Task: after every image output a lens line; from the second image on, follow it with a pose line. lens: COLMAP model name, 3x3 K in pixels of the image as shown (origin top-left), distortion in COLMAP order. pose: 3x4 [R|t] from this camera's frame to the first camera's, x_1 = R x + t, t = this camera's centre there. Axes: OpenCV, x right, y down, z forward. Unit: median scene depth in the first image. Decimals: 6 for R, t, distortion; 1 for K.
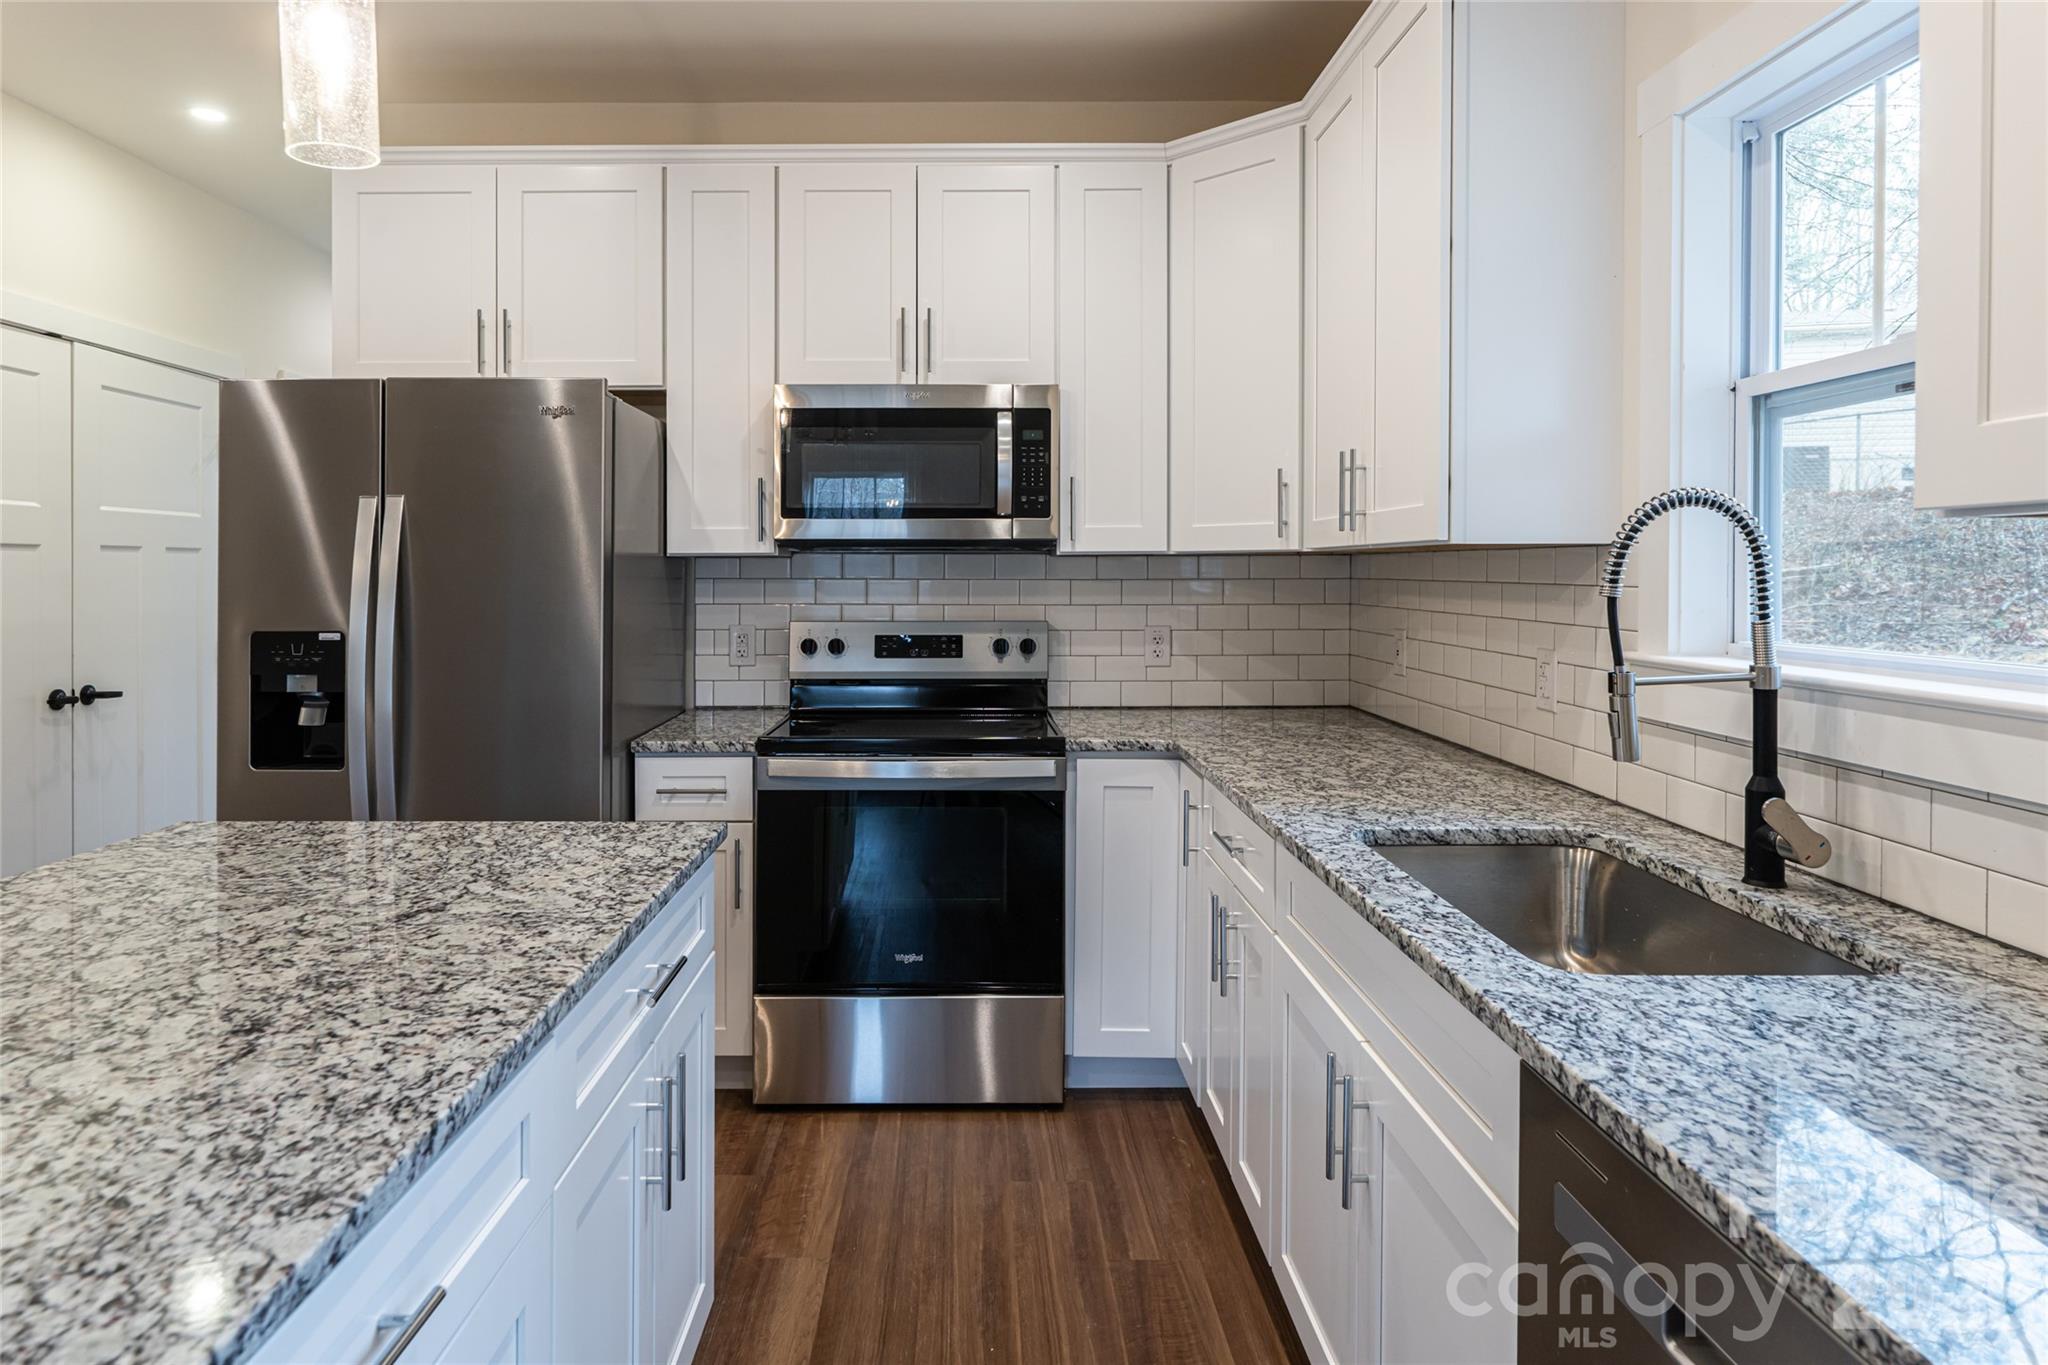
lens RADIAL K [[1193.9, 0, 969.5], [0, 1193.9, 576.4], [0, 0, 1]] dist [-0.002575, -0.000506]
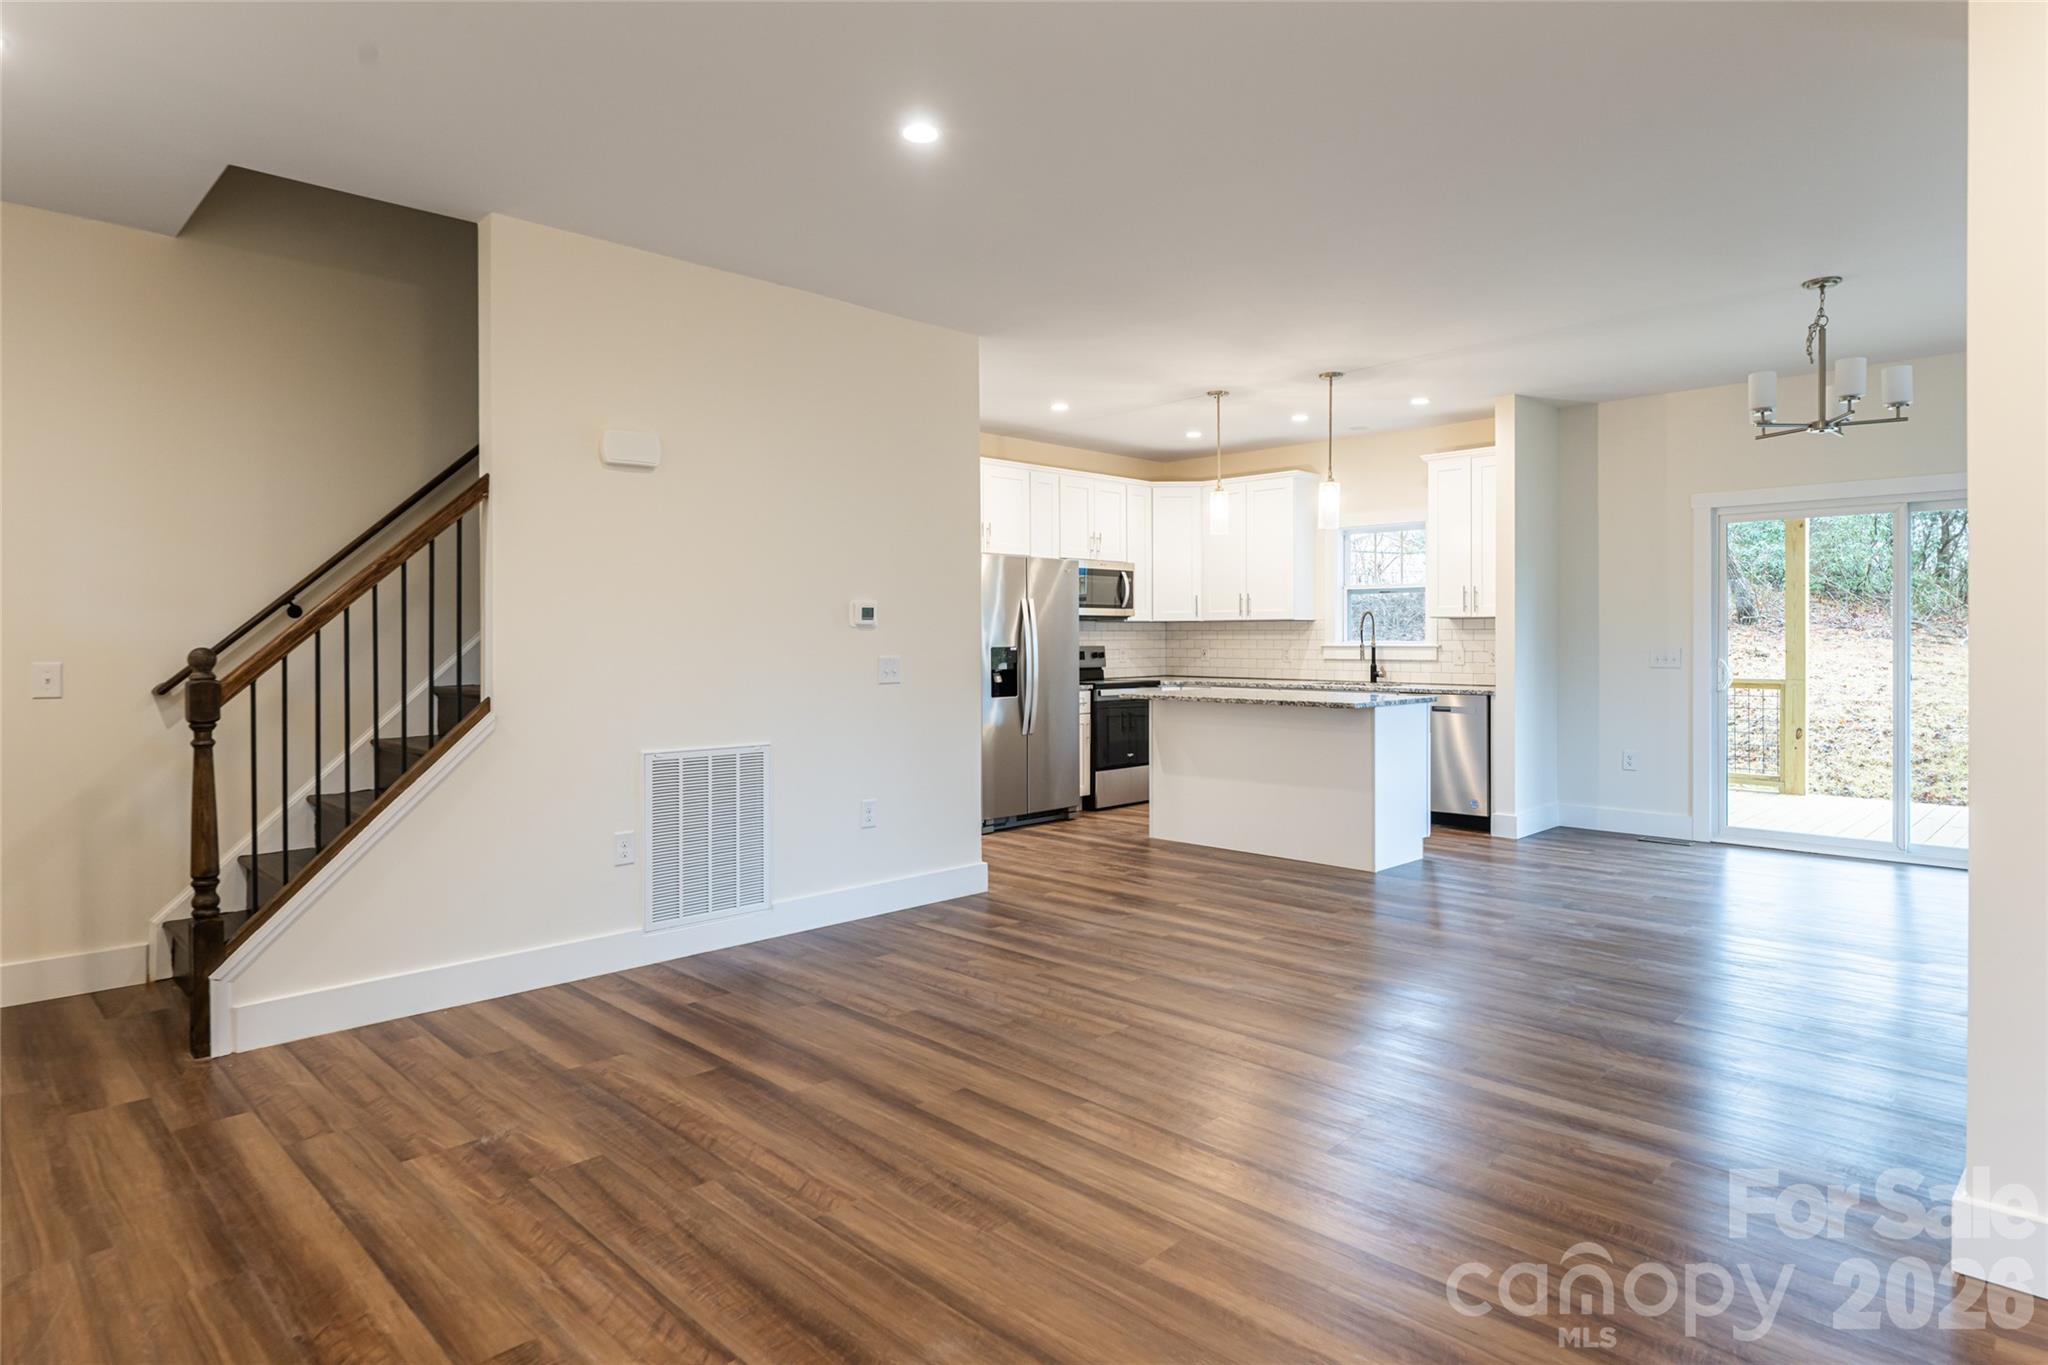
lens RADIAL K [[1142.1, 0, 1025.4], [0, 1142.1, 641.0], [0, 0, 1]] dist [-0.001044, -0.001443]
pose [[0.713067, -0.003324, 0.701088, -2.195524], [0.004689, 0.999989, -0.000029, 0.029681], [-0.701080, 0.003308, 0.713075, -0.847298]]
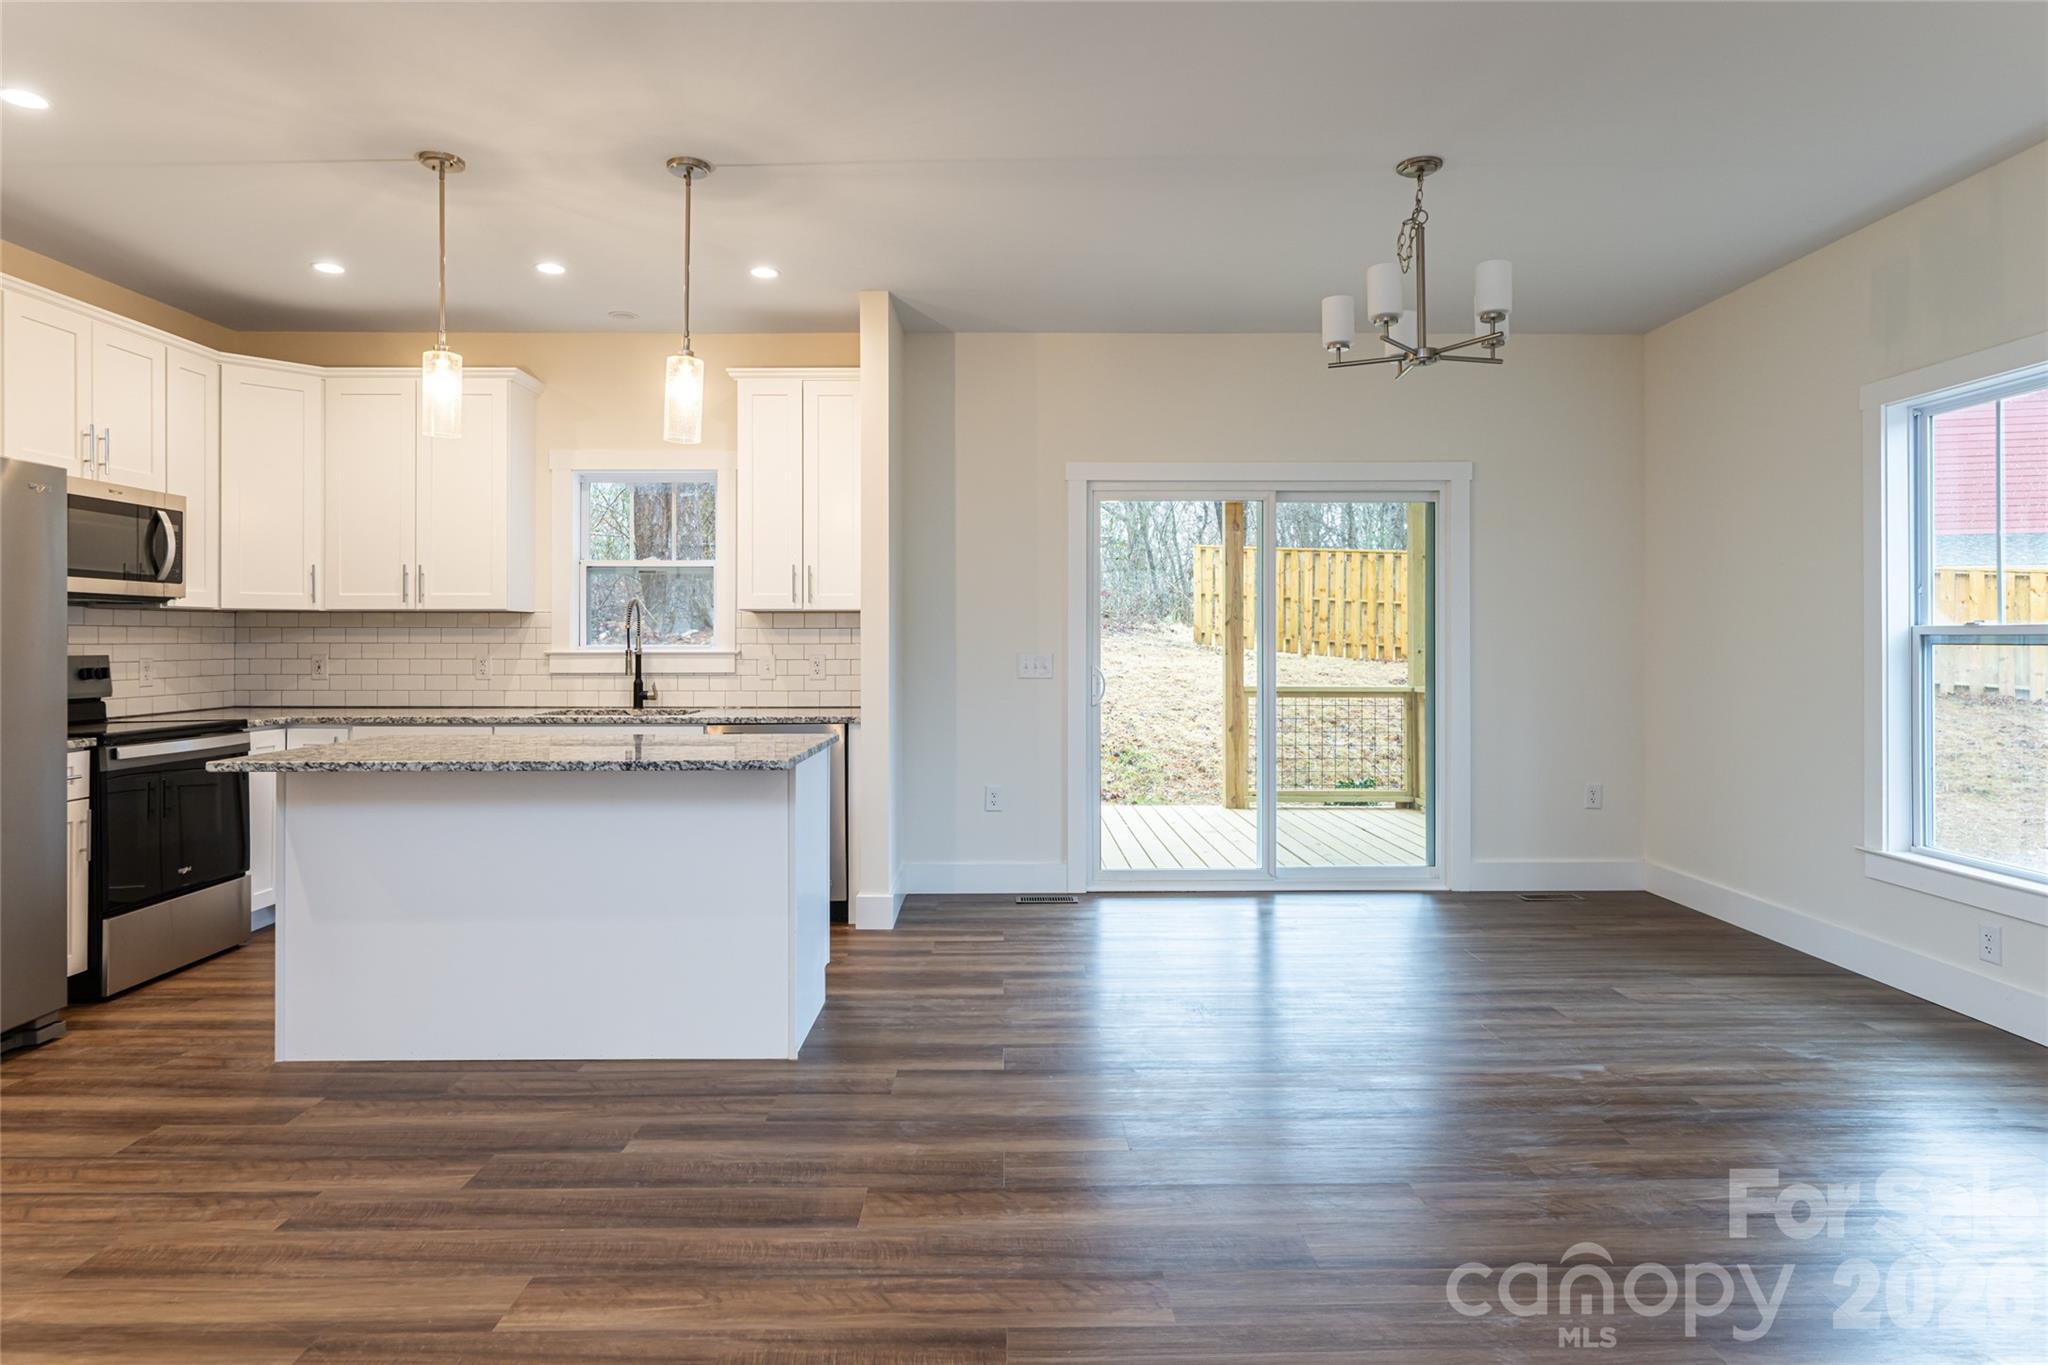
lens RADIAL K [[1142.1, 0, 1019.8], [0, 1142.1, 635.4], [0, 0, 1]] dist [-0.001044, -0.001443]
pose [[-0.004010, 0.005532, 0.999977, -1.473169], [0.004591, 0.999974, -0.005514, 0.031229], [-0.999981, 0.004568, -0.004035, -0.063827]]
